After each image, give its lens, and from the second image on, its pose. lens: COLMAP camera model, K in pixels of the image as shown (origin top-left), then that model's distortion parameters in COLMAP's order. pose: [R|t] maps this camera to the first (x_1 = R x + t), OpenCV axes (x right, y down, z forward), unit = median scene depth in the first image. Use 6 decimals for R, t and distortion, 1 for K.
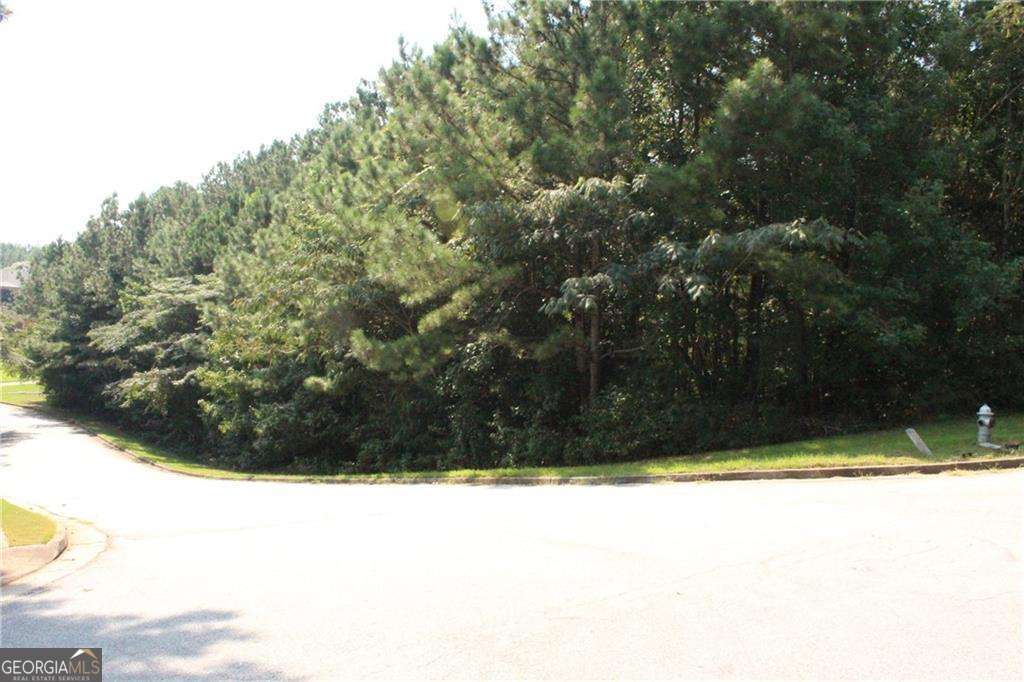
lens RADIAL K [[828.6, 0, 512.0], [0, 828.6, 341.0], [0, 0, 1]] dist [-0.153599, 0.130497]
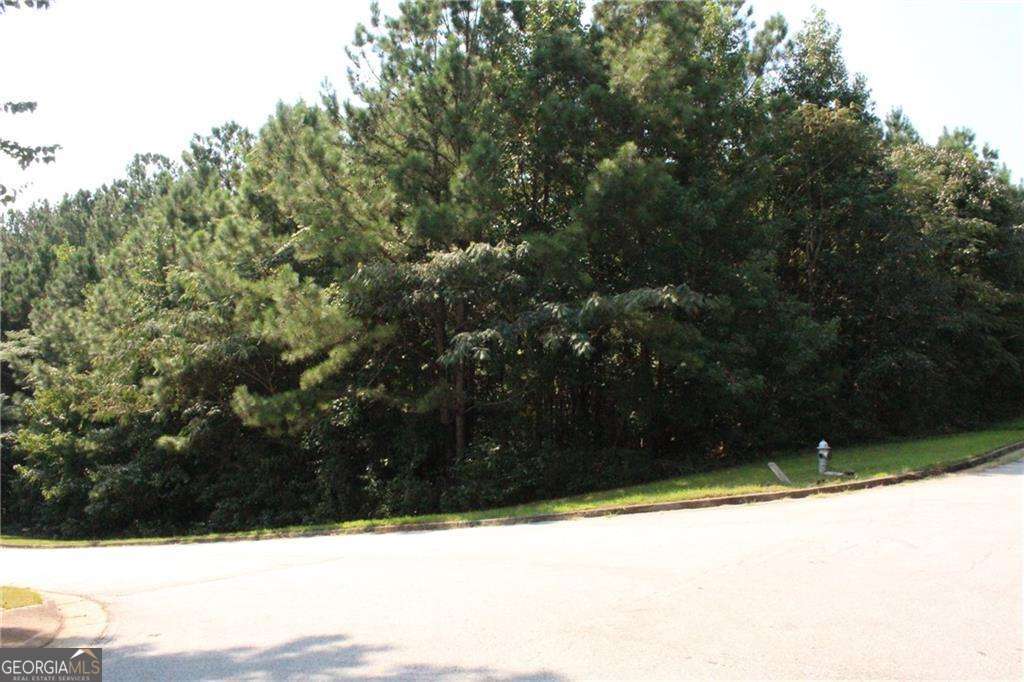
lens RADIAL K [[824.0, 0, 509.4], [0, 824.0, 345.8], [0, 0, 1]] dist [-0.161422, 0.148281]
pose [[0.970709, -0.002824, 0.240244, -0.103675], [0.017882, 0.998007, -0.060518, 0.002179], [-0.239594, 0.063041, 0.968824, -0.043604]]
